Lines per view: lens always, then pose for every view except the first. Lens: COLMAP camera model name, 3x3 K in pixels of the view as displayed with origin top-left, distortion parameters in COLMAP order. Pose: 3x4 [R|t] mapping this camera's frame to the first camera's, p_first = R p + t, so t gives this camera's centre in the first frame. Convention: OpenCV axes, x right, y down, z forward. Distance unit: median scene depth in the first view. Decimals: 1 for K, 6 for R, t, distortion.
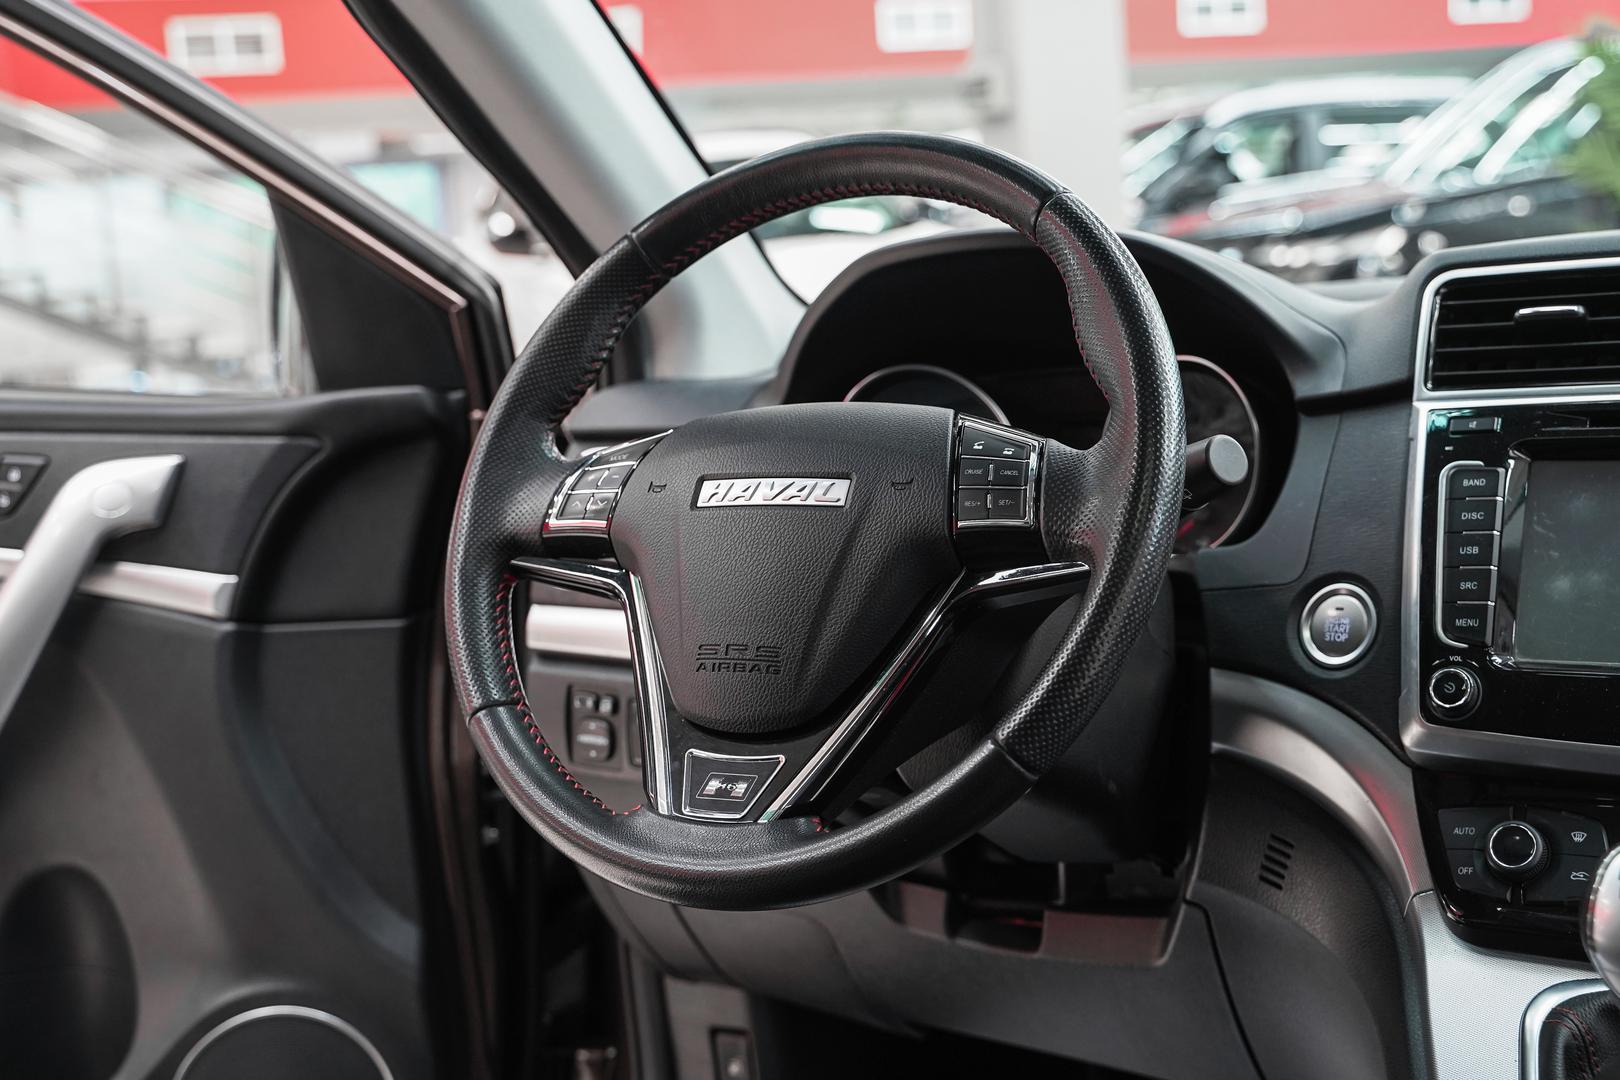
lens RADIAL K [[2091.6, 0, 812.4], [0, 2091.6, 496.7], [0, 0, 1]] dist [0.001770, 0.038991]
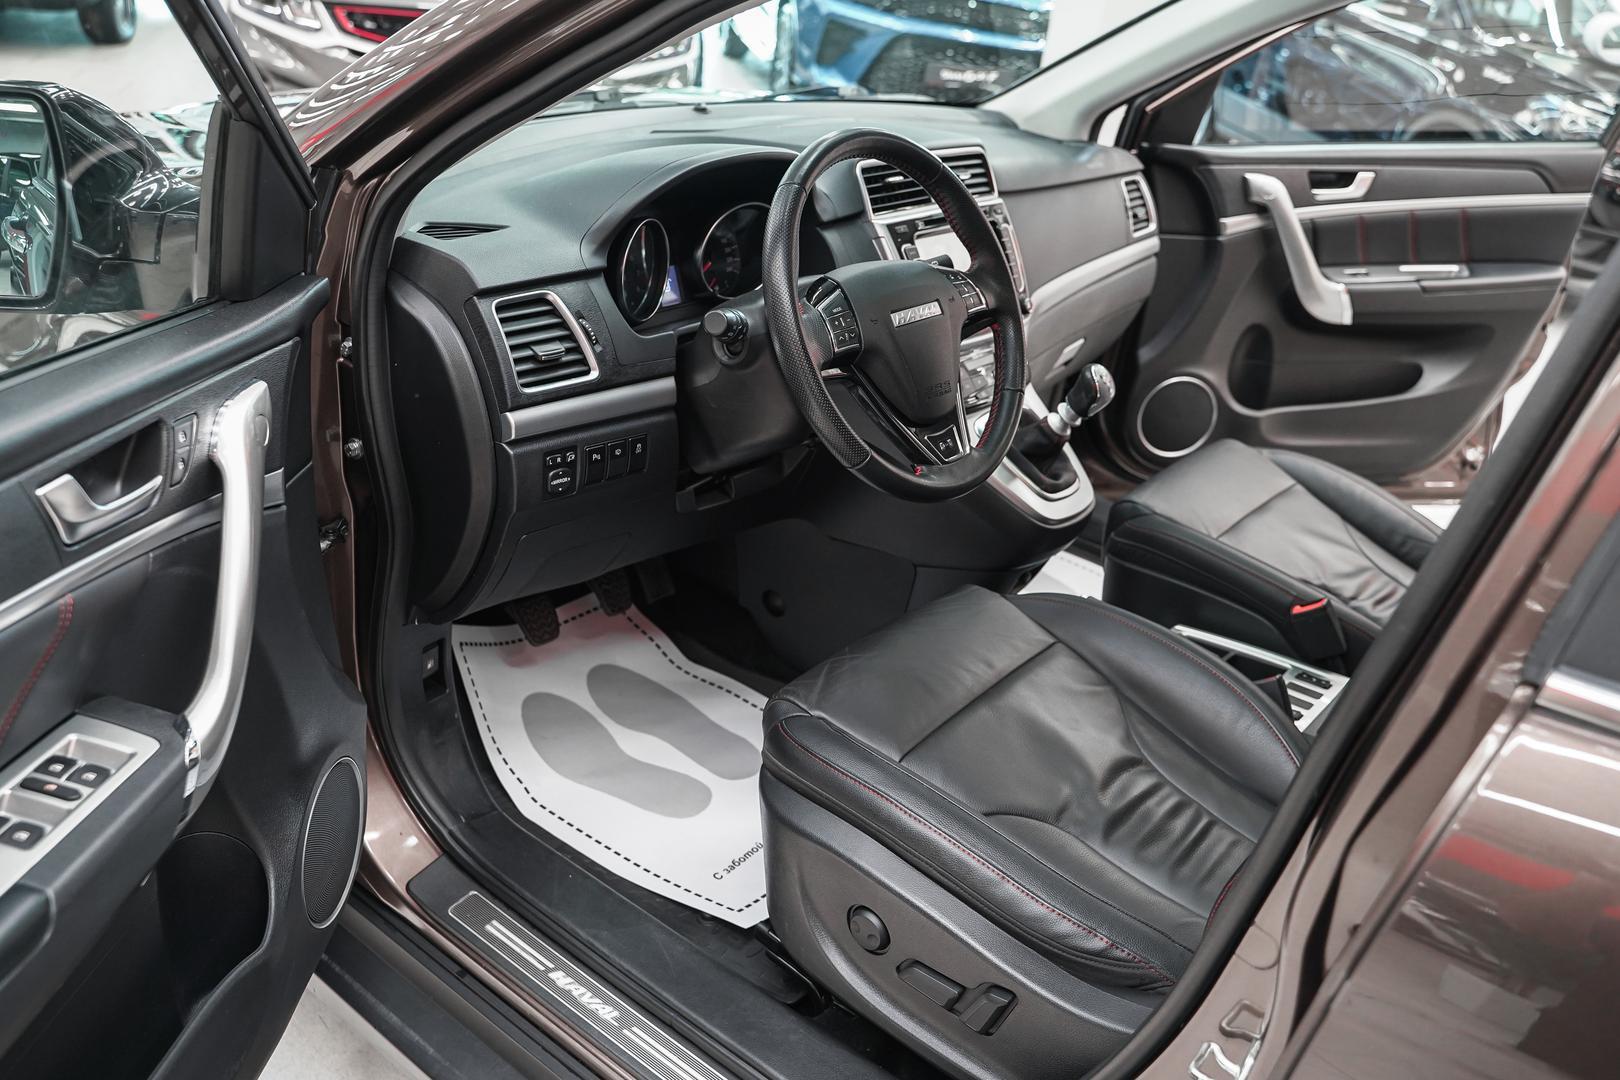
lens RADIAL K [[1344.4, 0, 810.0], [0, 1344.4, 540.0], [0, 0, 1]] dist [-0.090374, 0.007672]
pose [[0.140123, -0.364960, 0.920418, -1.319842], [-0.003944, 0.929377, 0.369112, -0.279538], [-0.990126, -0.055351, 0.128788, 0.864921]]
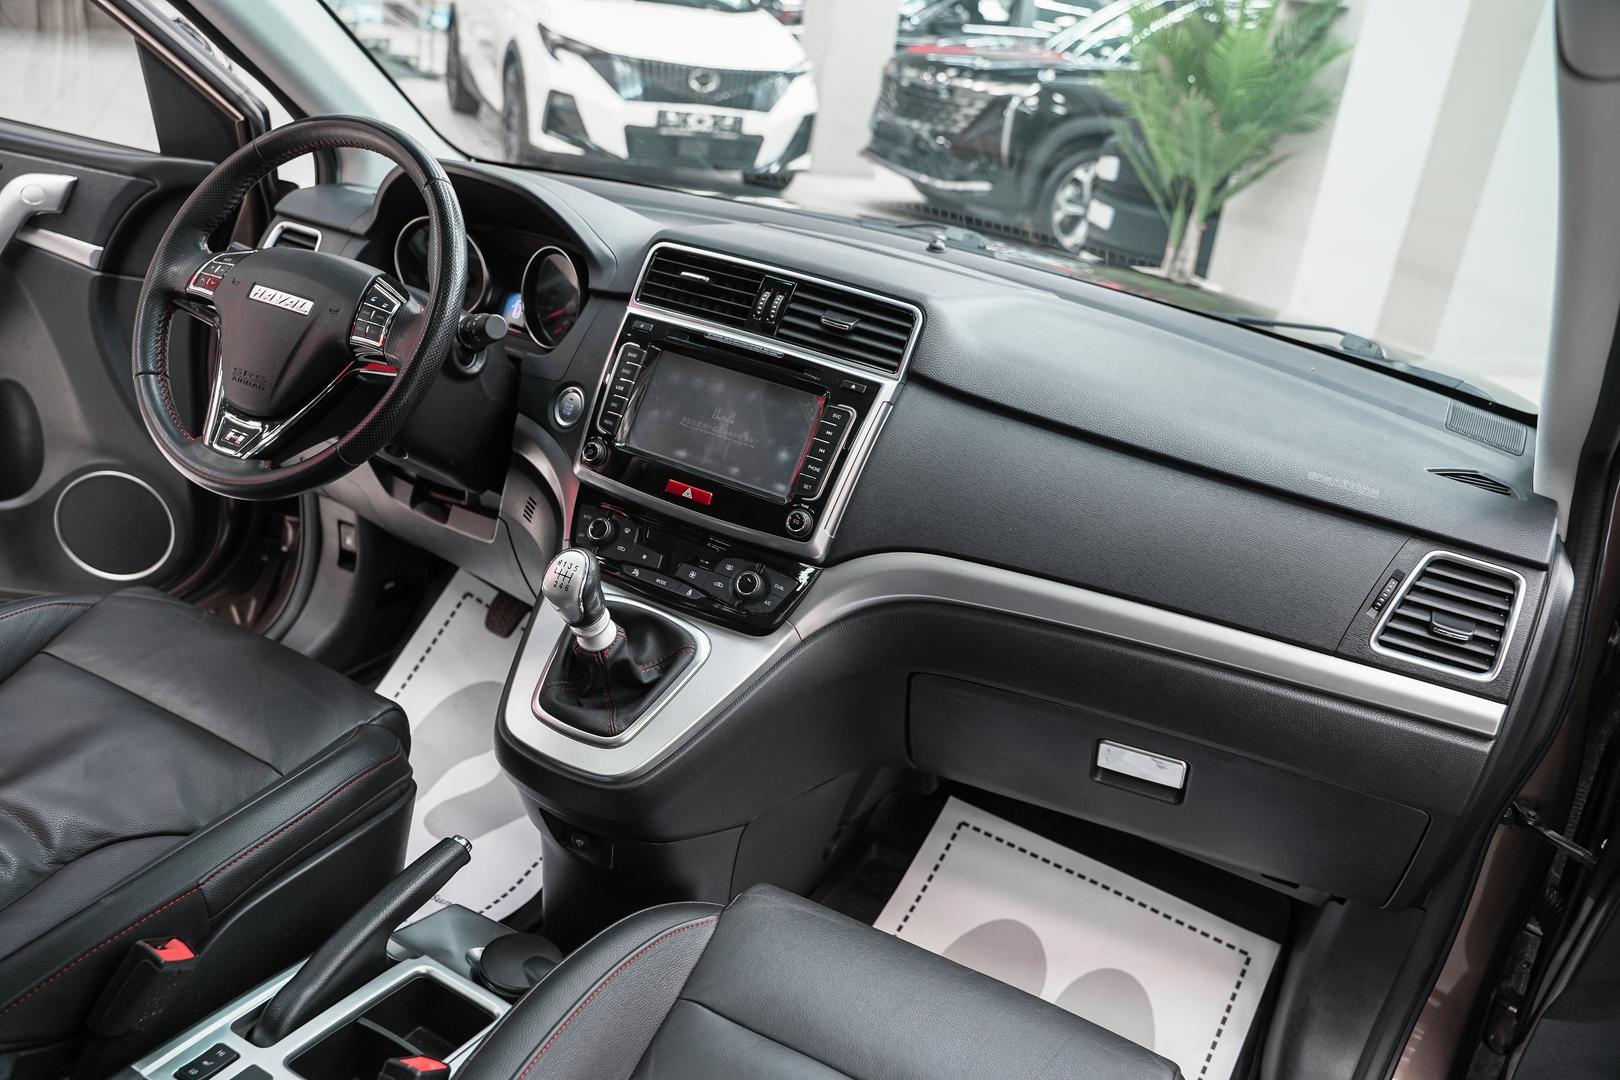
lens RADIAL K [[1308.6, 0, 810.0], [0, 1308.6, 540.0], [0, 0, 1]] dist [-0.124849, 0.103096]
pose [[0.977144, 0.175060, 0.120598, 0.352839], [-0.201860, 0.941982, 0.268184, -0.206933], [-0.066652, -0.286398, 0.955789, -0.275650]]
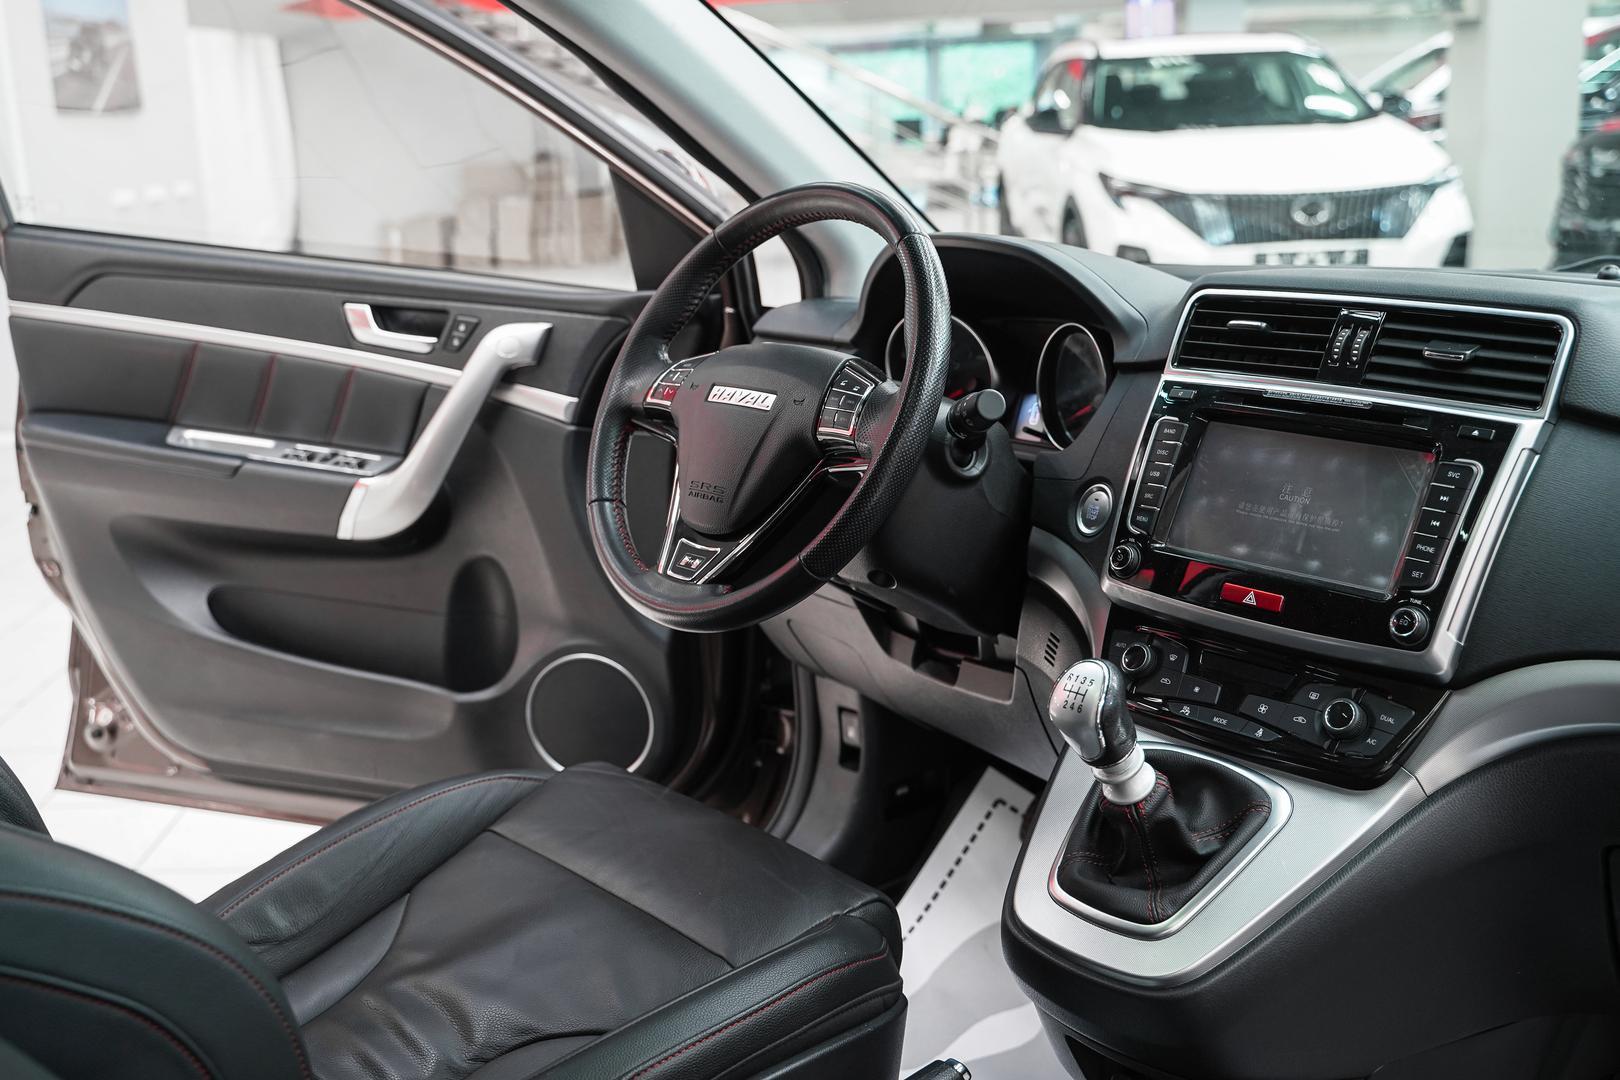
lens RADIAL K [[1643.0, 0, 772.2], [0, 1643.0, 510.4], [0, 0, 1]] dist [-0.061191, 0.087418]
pose [[0.939704, 0.114939, -0.322094, 0.425512], [-0.072999, 0.987538, 0.139428, -0.095029], [0.334106, -0.107508, 0.936384, -0.254216]]
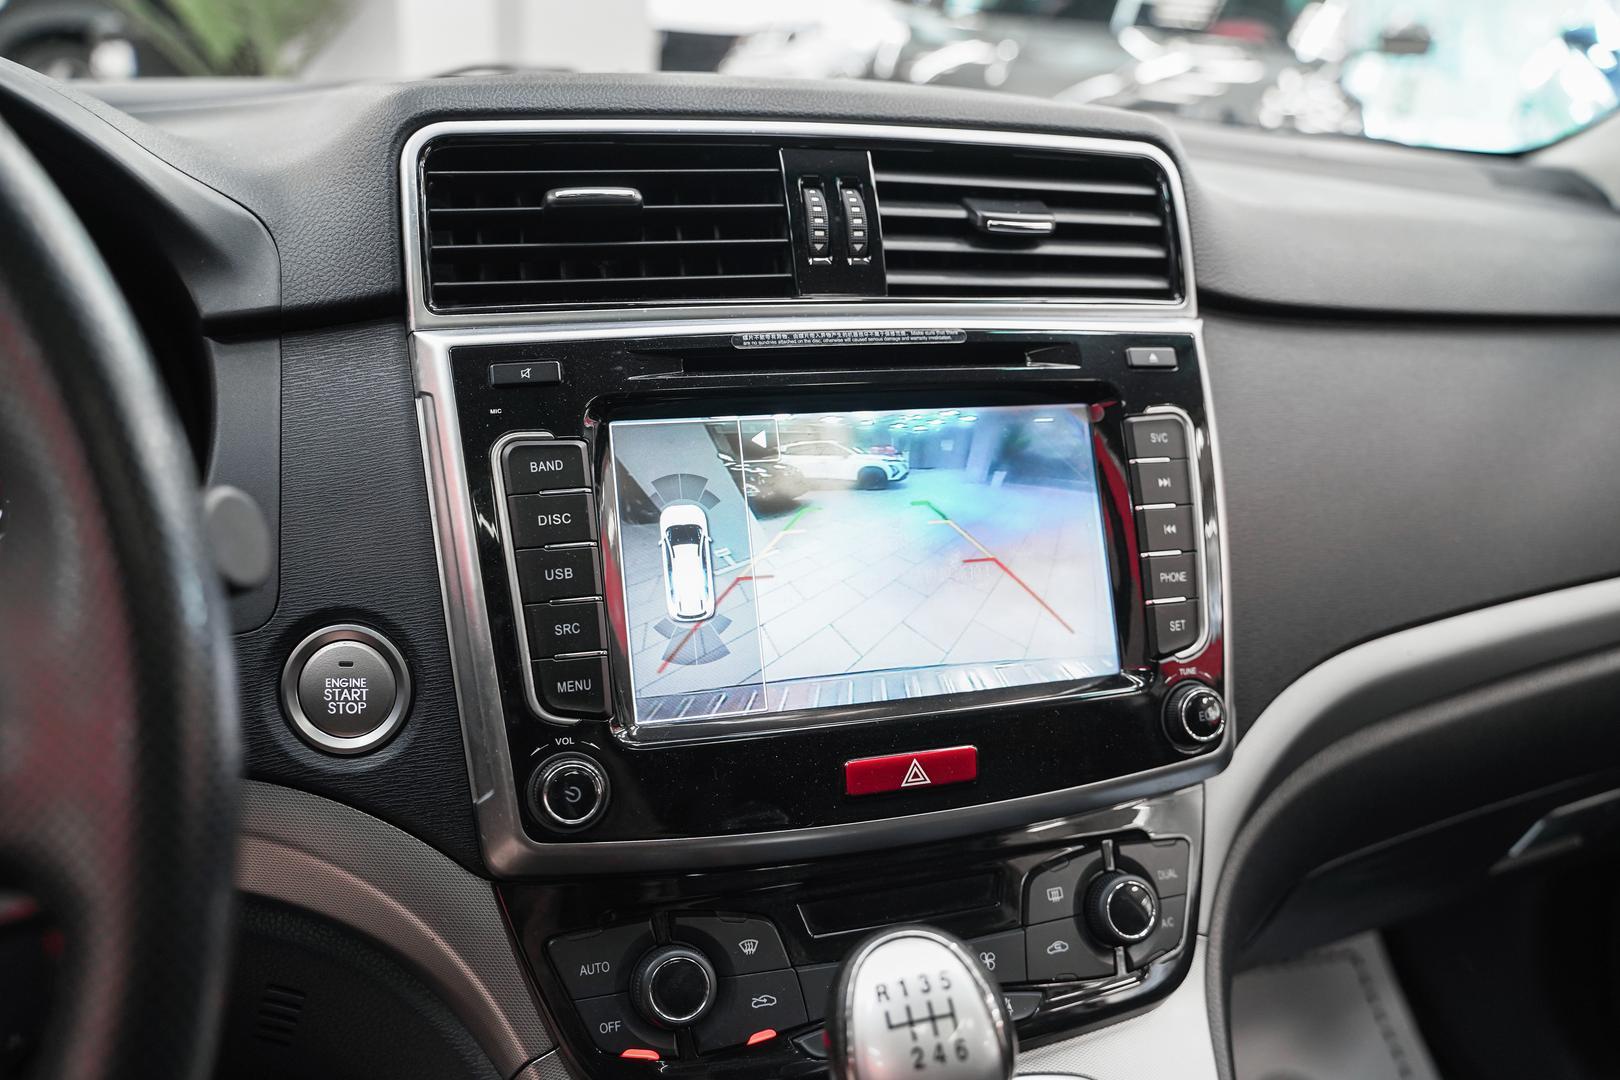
lens RADIAL K [[1344.4, 0, 810.0], [0, 1344.4, 540.0], [0, 0, 1]] dist [-0.090374, 0.007672]
pose [[0.660517, -0.185877, 0.727439, 0.054237], [-0.010262, 0.966545, 0.256293, -0.091711], [-0.750741, -0.176751, 0.636511, 0.639198]]
